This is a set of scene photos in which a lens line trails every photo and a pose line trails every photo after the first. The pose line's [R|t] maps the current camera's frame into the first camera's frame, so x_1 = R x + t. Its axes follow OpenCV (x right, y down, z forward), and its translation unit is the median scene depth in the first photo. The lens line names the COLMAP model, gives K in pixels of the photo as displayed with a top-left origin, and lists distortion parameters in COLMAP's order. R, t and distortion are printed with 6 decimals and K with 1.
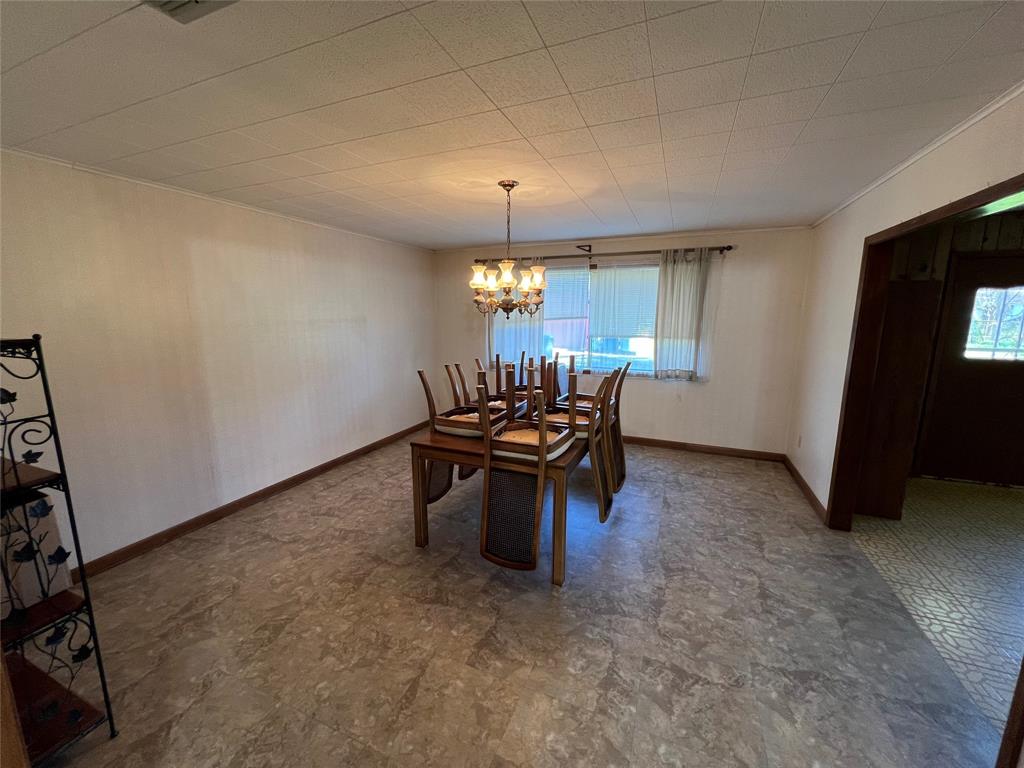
lens RADIAL K [[407.4, 0, 512.0], [0, 407.4, 384.0], [0, 0, 1]] dist [-0.000192, 0.000032]
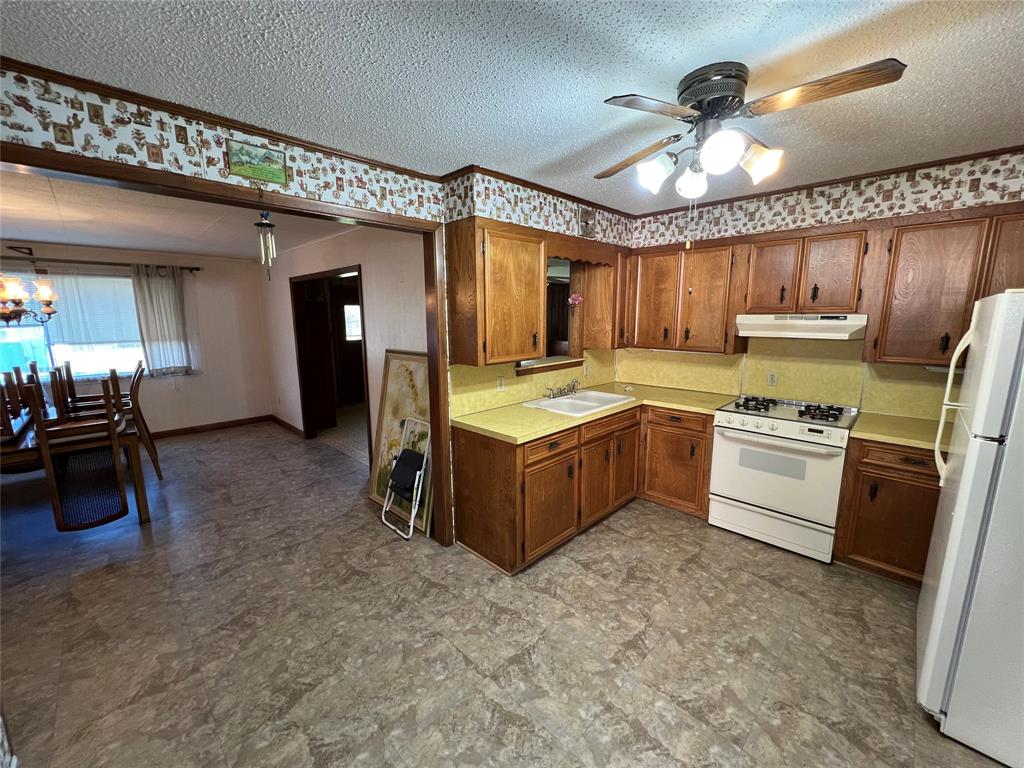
lens RADIAL K [[407.4, 0, 512.0], [0, 407.4, 384.0], [0, 0, 1]] dist [-0.000192, 0.000032]
pose [[0.374619, -0.158376, 0.913552, -0.341242], [0.165431, 0.980910, 0.102215, 0.061064], [-0.912301, 0.112838, 0.393668, -0.393606]]
